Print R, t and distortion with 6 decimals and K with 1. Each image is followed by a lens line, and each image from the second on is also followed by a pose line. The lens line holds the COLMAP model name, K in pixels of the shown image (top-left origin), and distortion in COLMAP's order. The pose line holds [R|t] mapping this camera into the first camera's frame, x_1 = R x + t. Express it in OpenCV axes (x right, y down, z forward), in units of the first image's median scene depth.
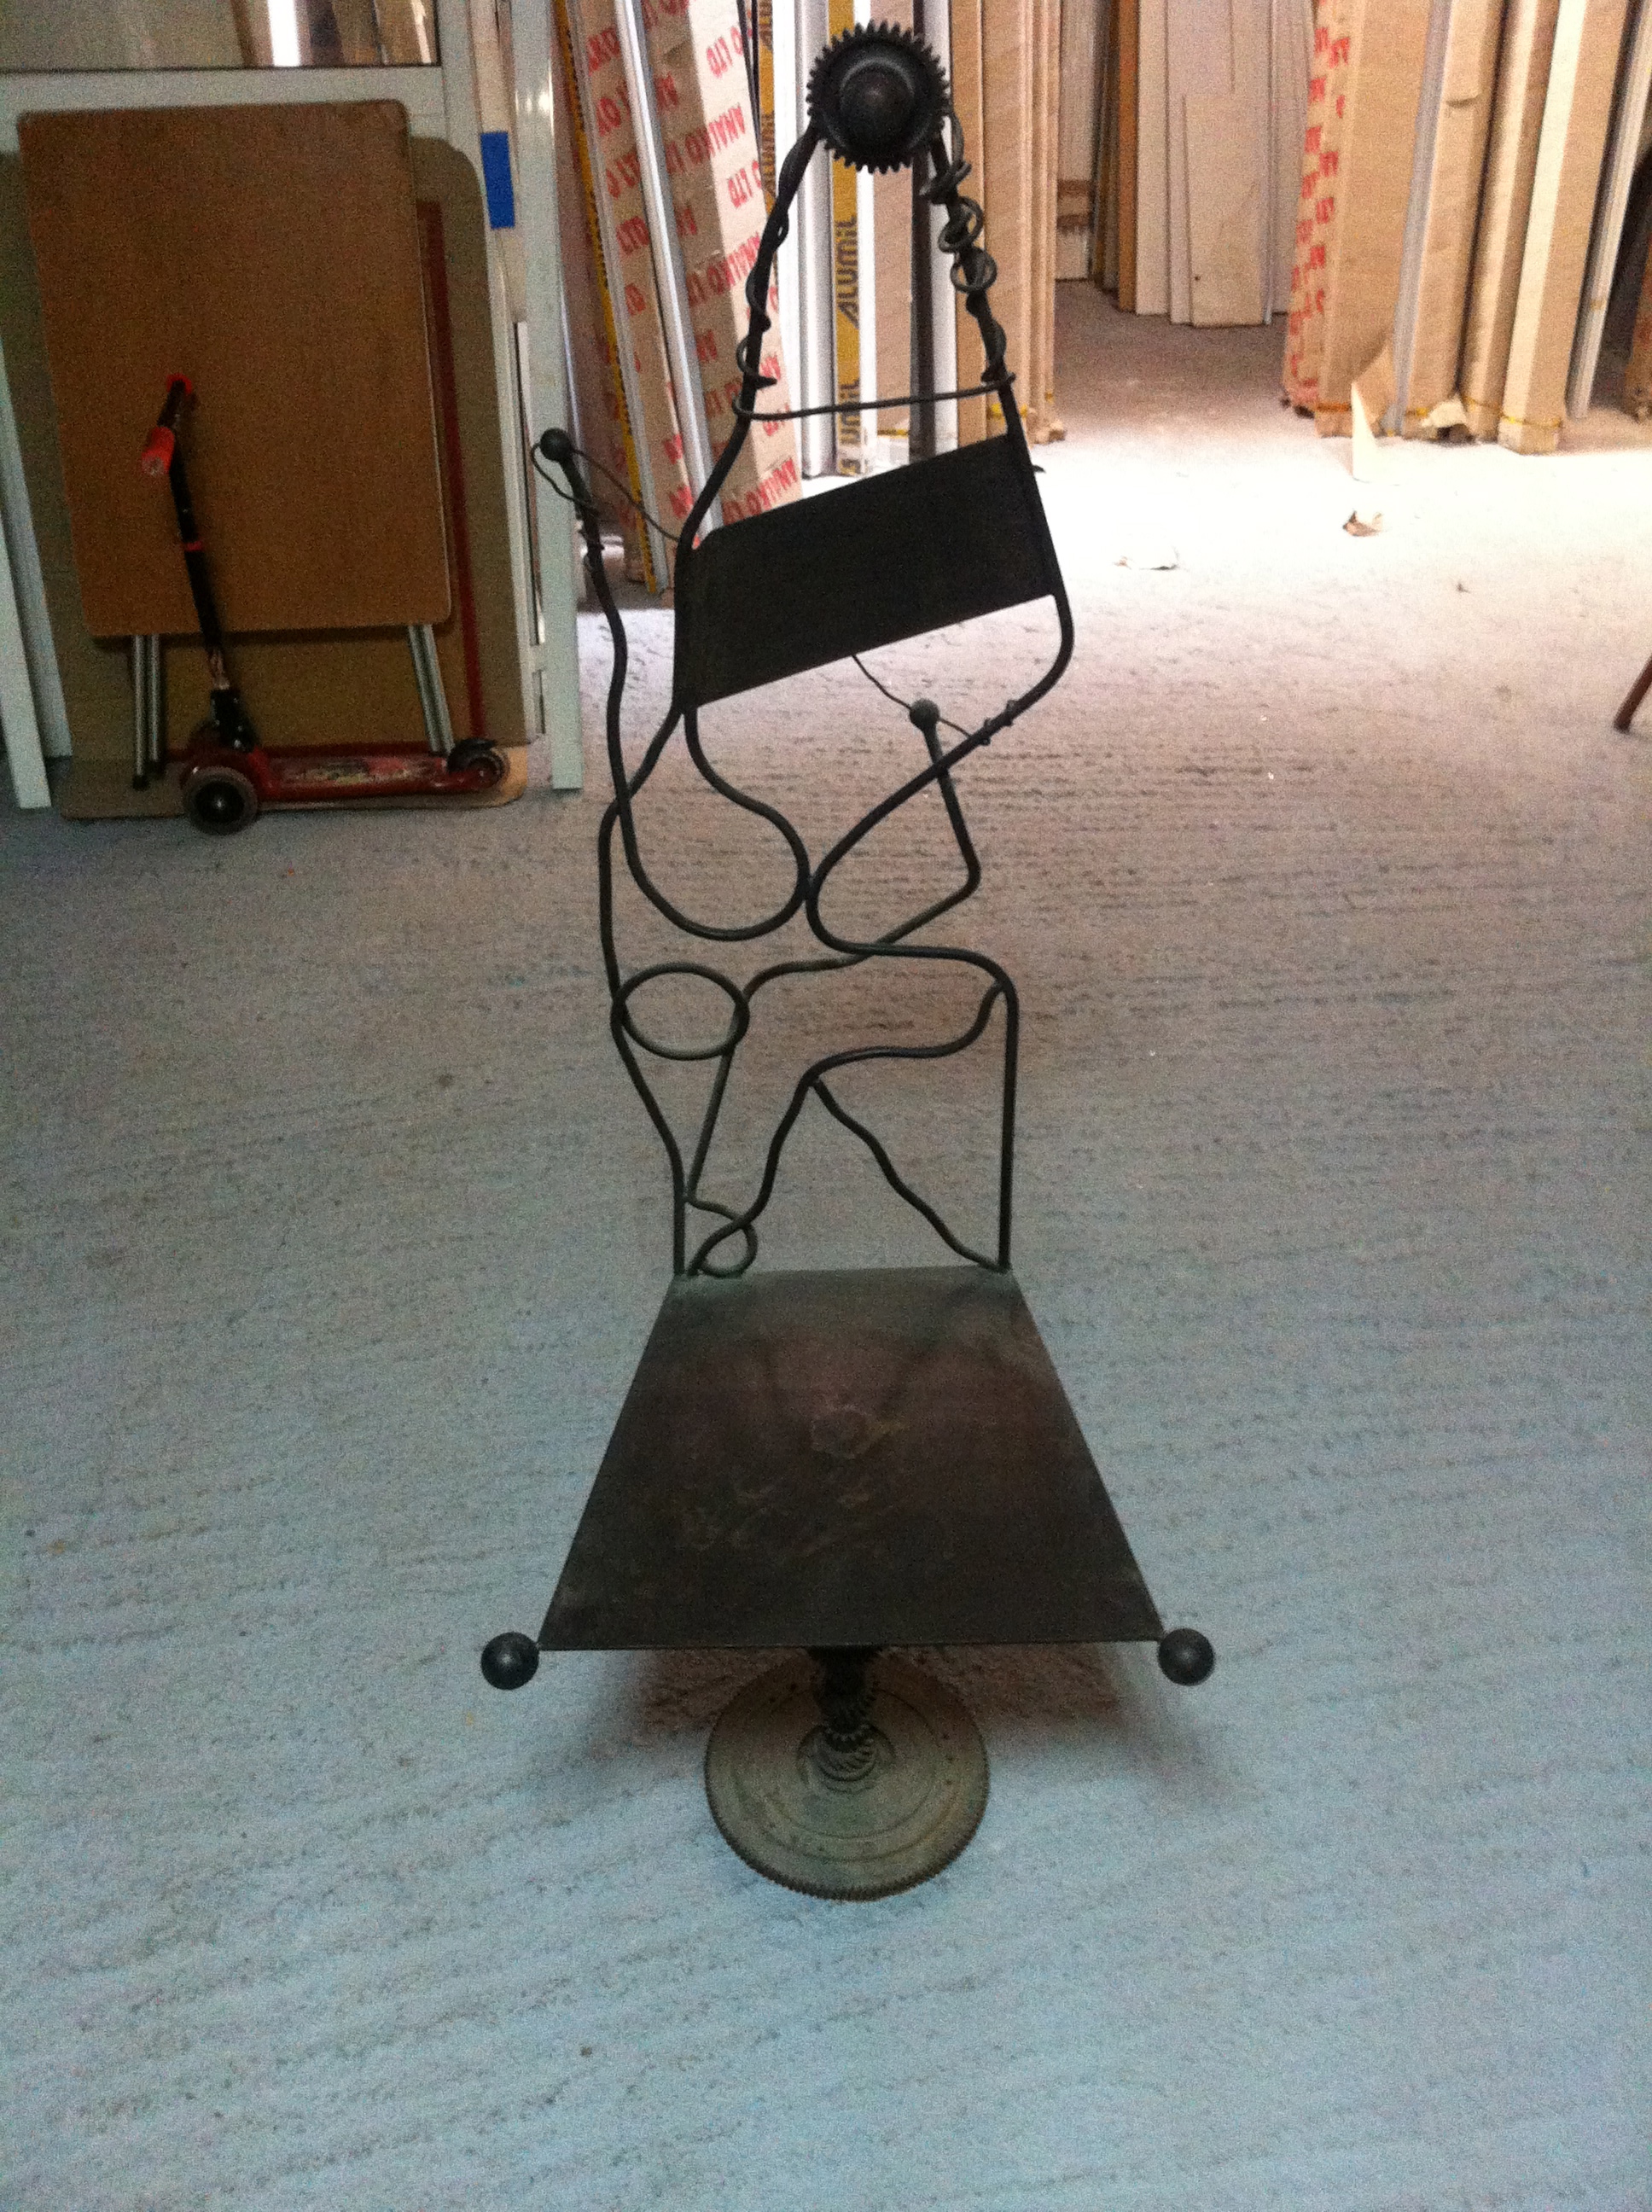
lens RADIAL K [[2141.2, 0, 792.0], [0, 2141.2, 1103.8], [0, 0, 1]] dist [0.064124, -0.177794]
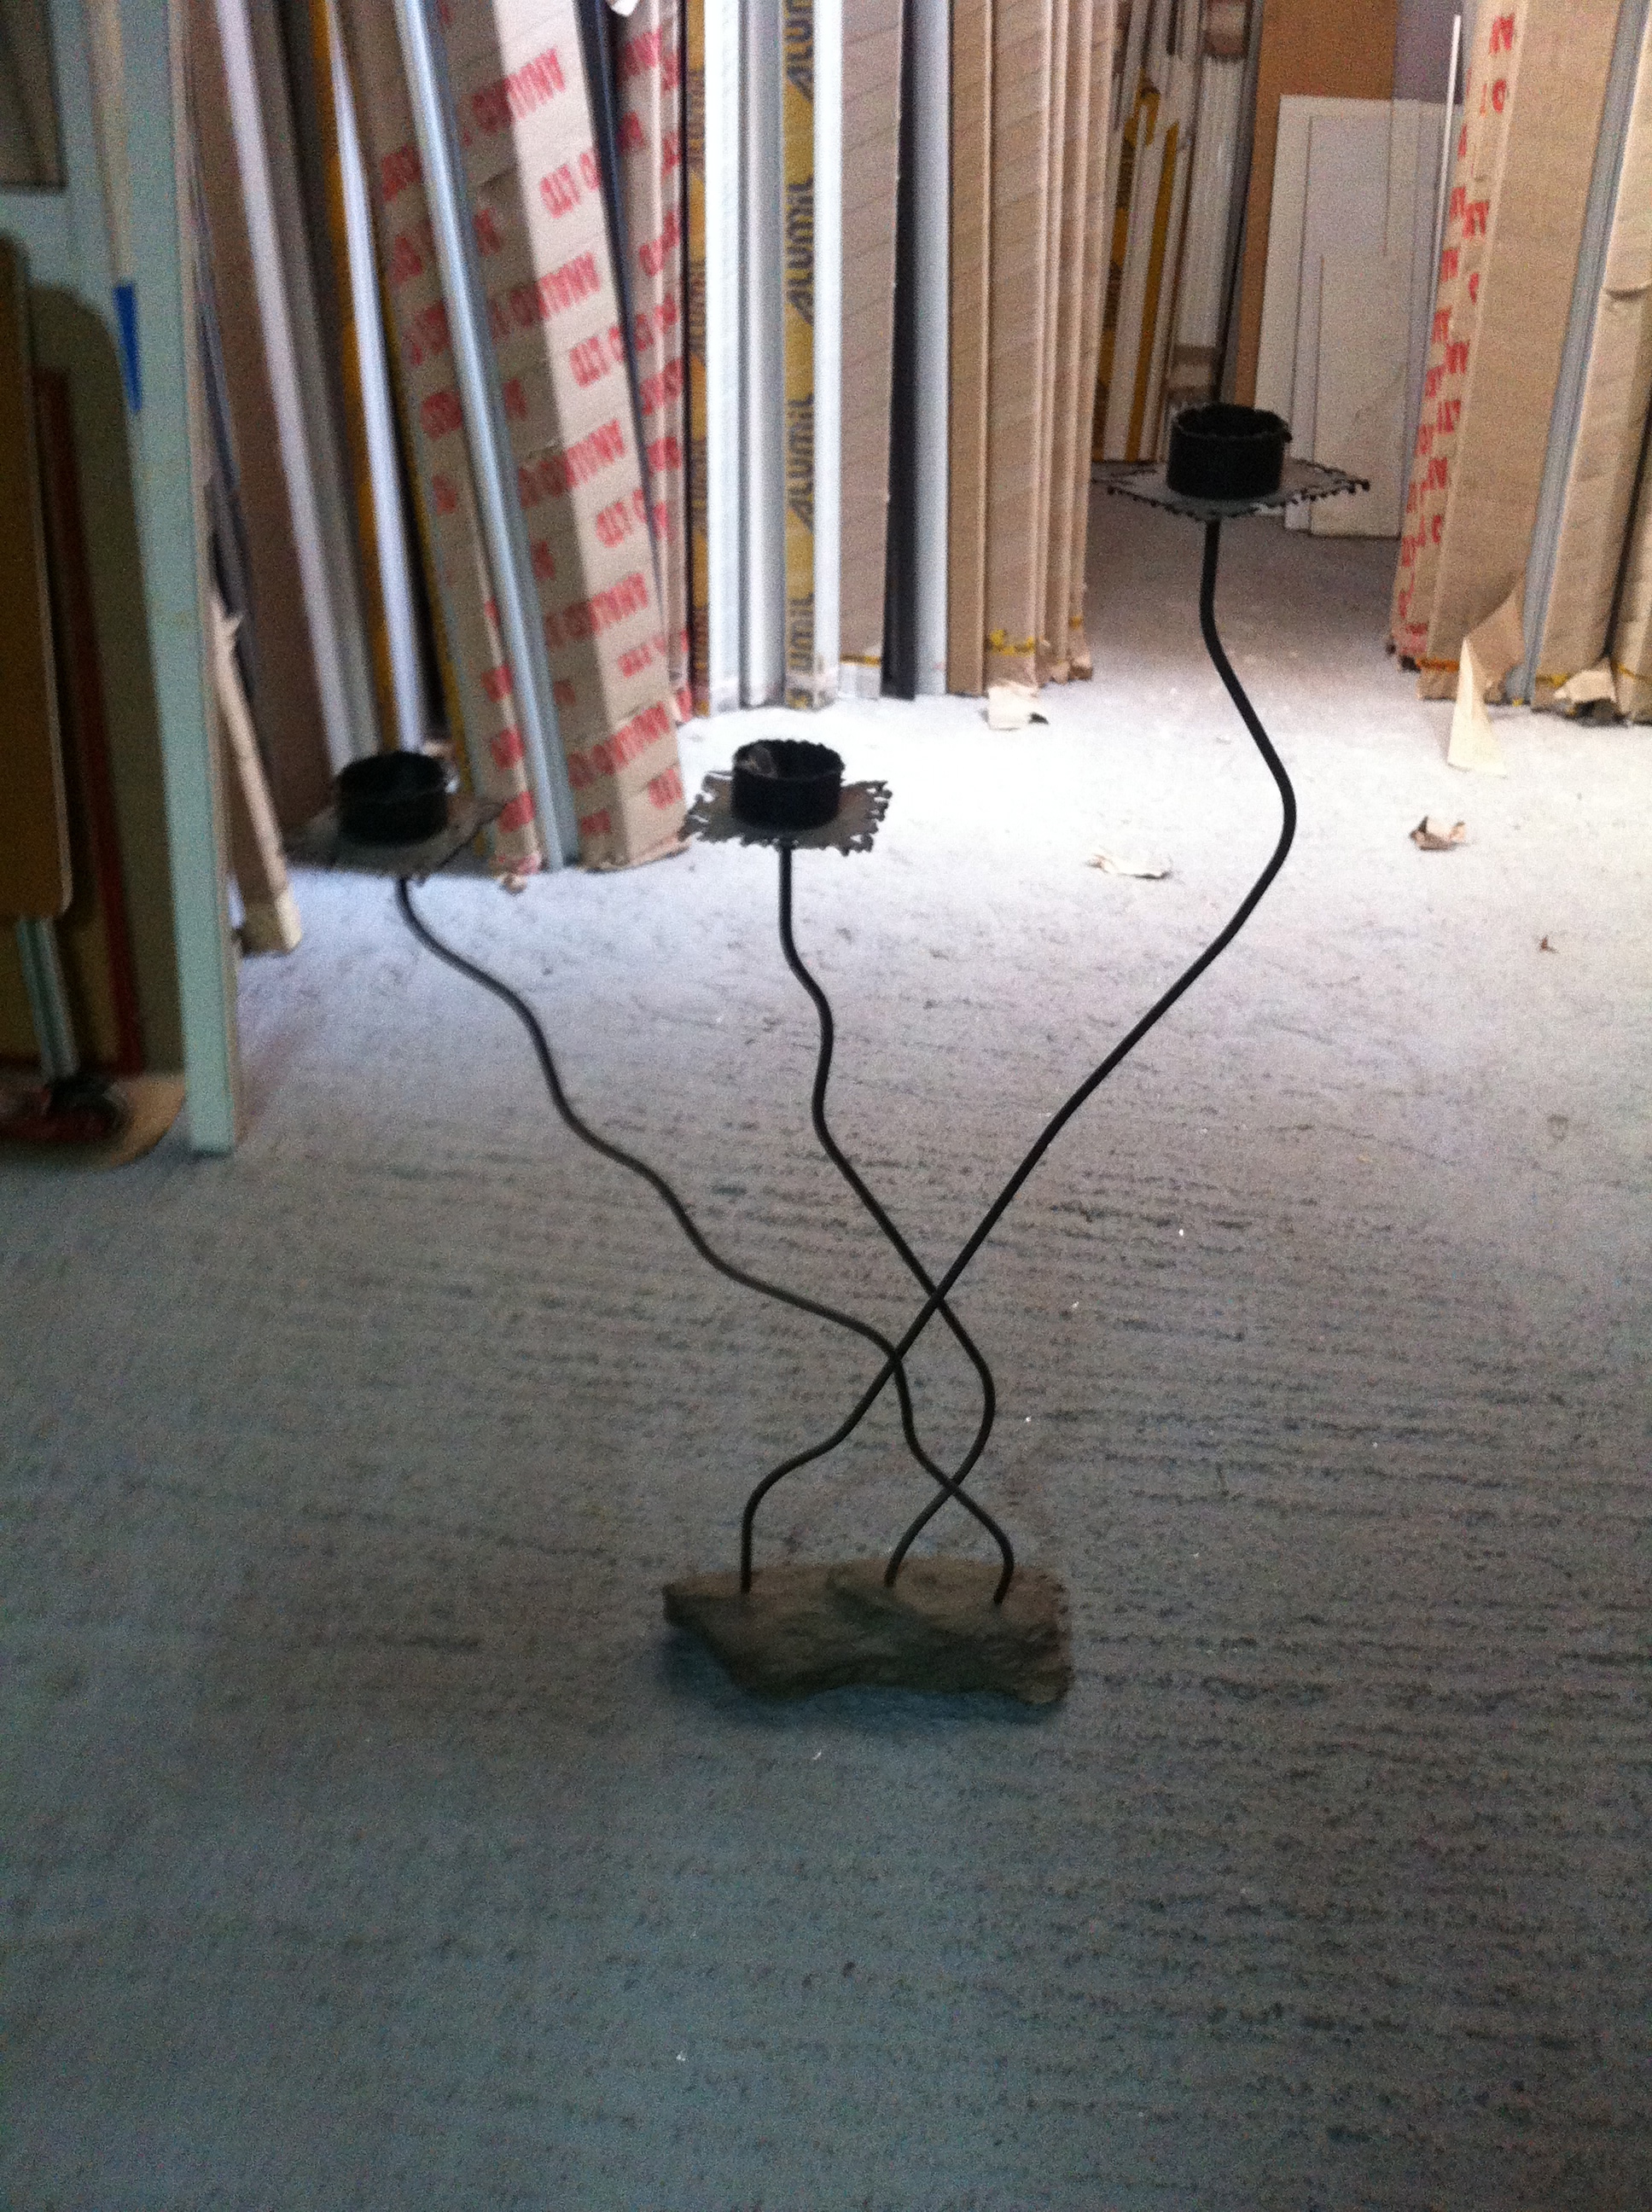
lens RADIAL K [[2097.6, 0, 796.5], [0, 2097.6, 1101.6], [0, 0, 1]] dist [0.096778, -0.307880]
pose [[0.986836, 0.103075, -0.124620, 0.167437], [-0.107265, 0.993853, -0.027377, -0.151468], [0.121033, 0.040384, 0.991827, 0.276787]]
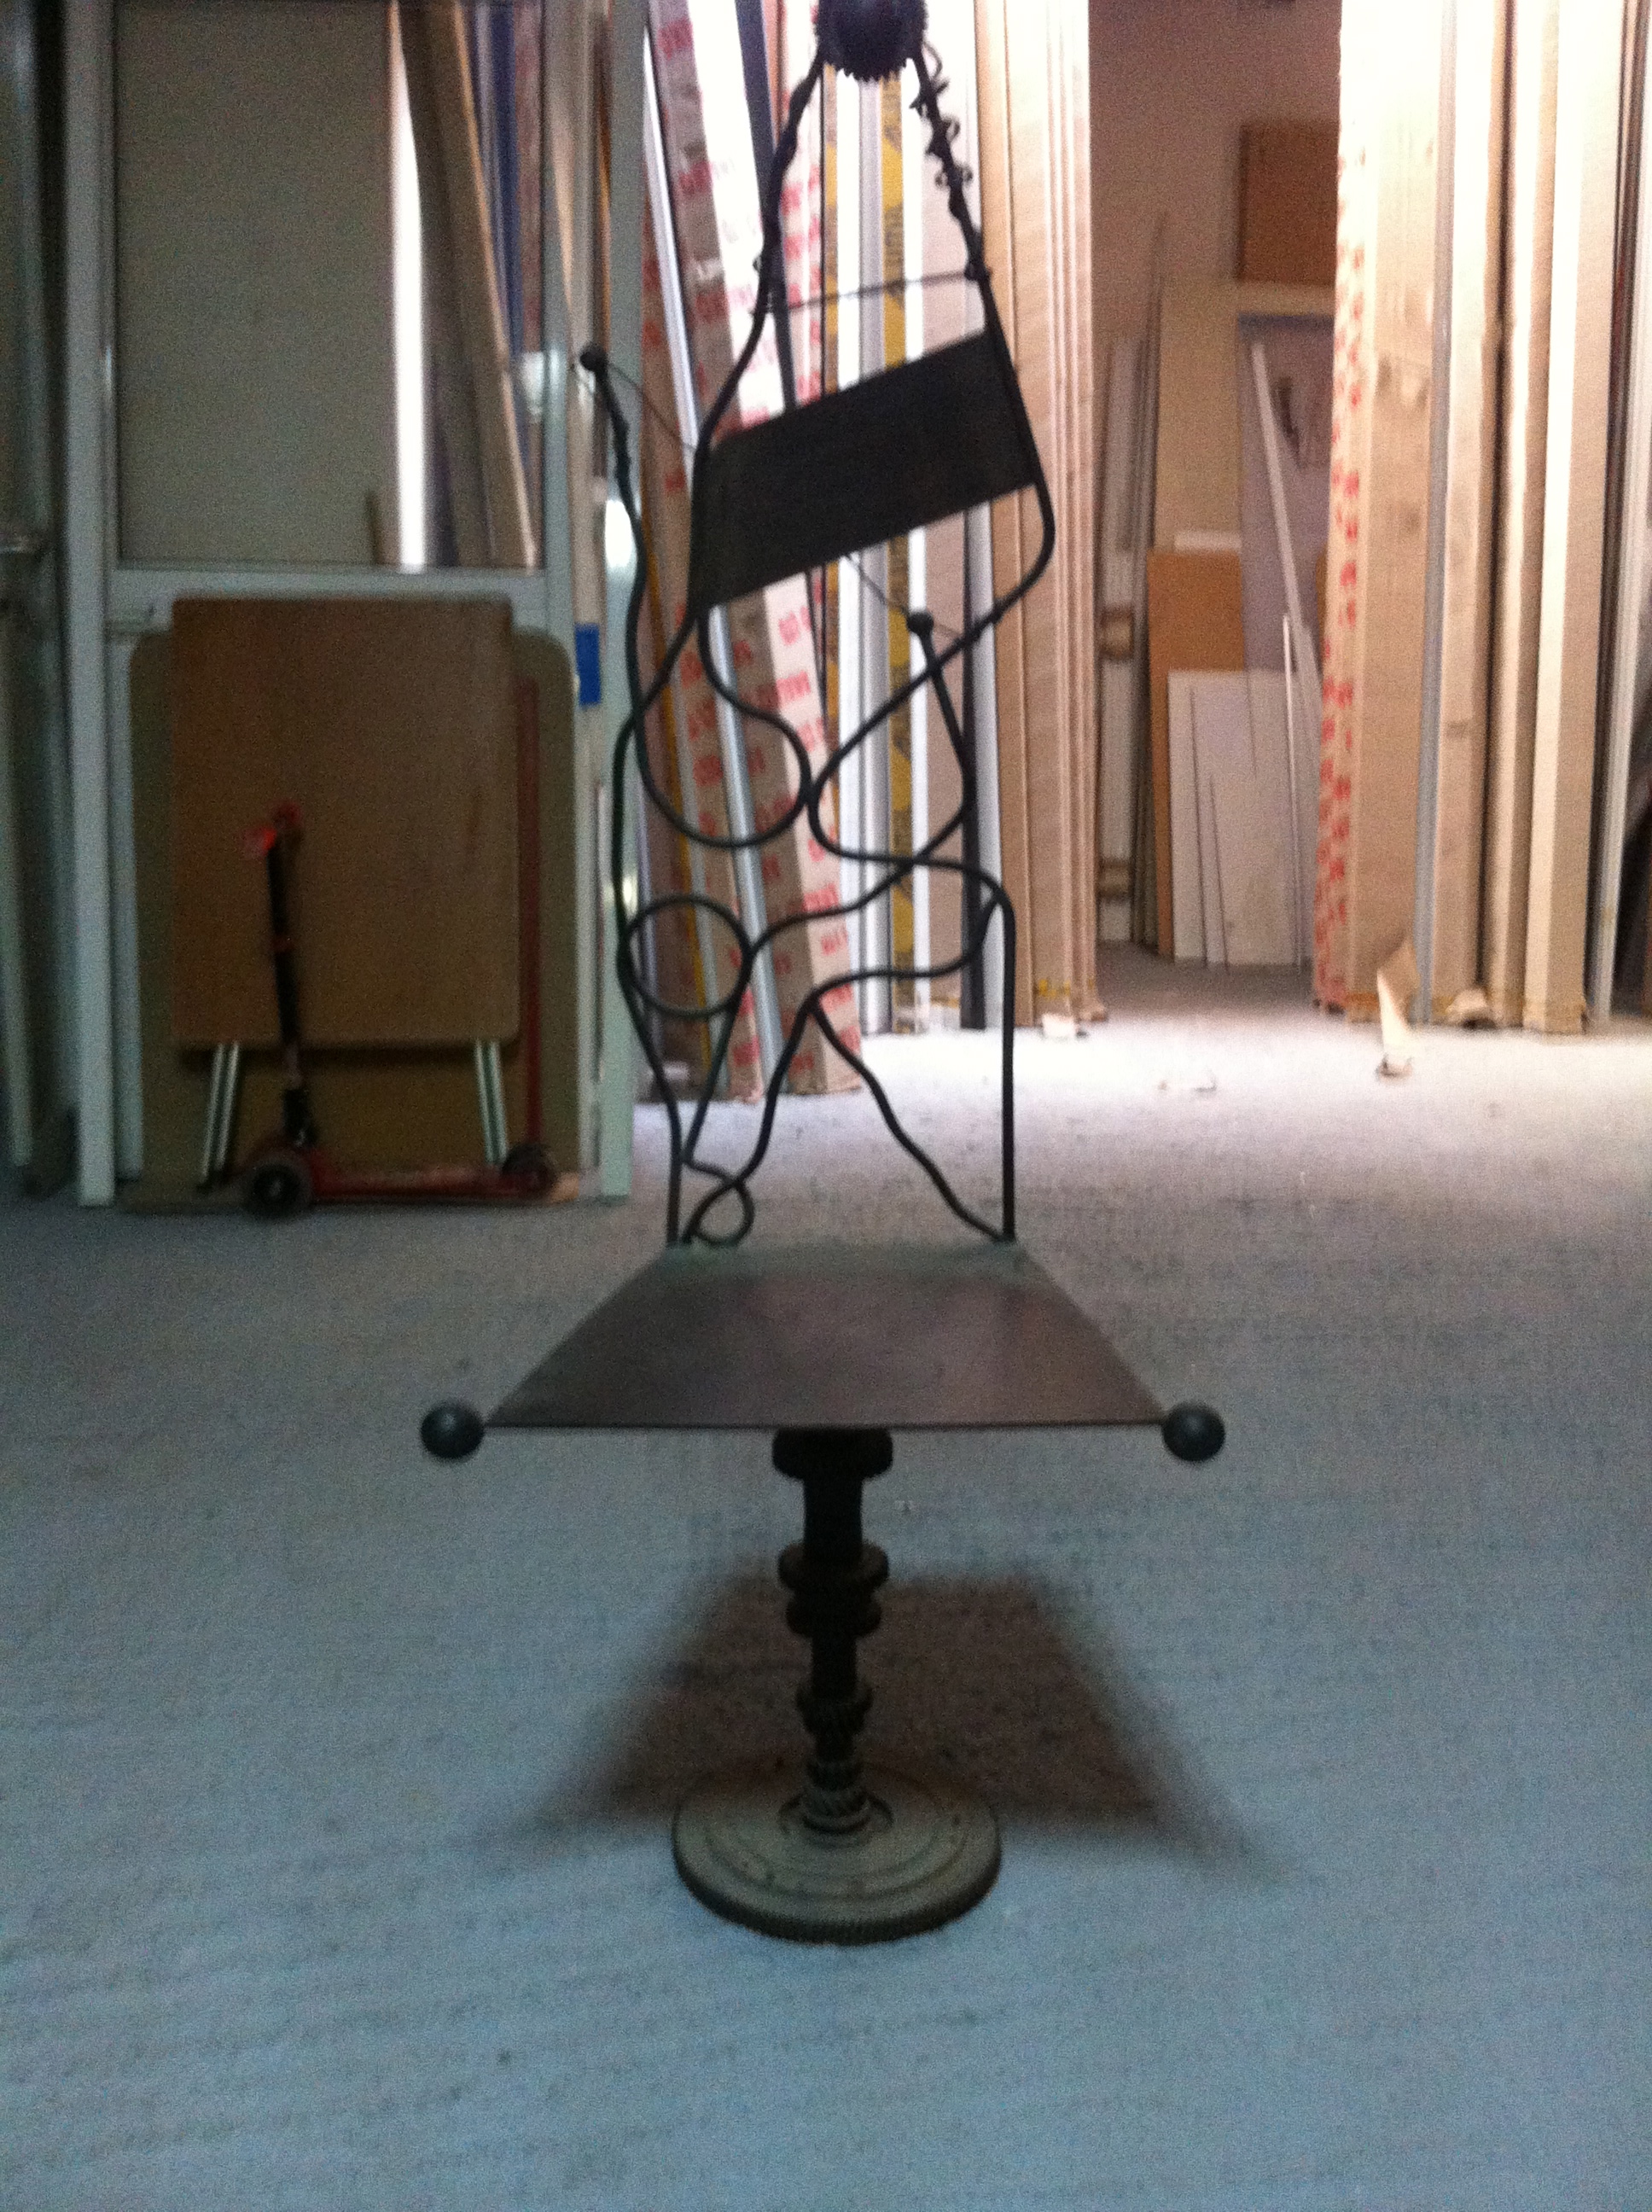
lens RADIAL K [[2135.4, 0, 790.8], [0, 2135.4, 1104.8], [0, 0, 1]] dist [0.108852, -0.232663]
pose [[0.998946, 0.018588, -0.041975, 0.018988], [-0.033523, 0.920044, -0.390379, 0.188886], [0.031362, 0.391374, 0.919697, 0.042753]]
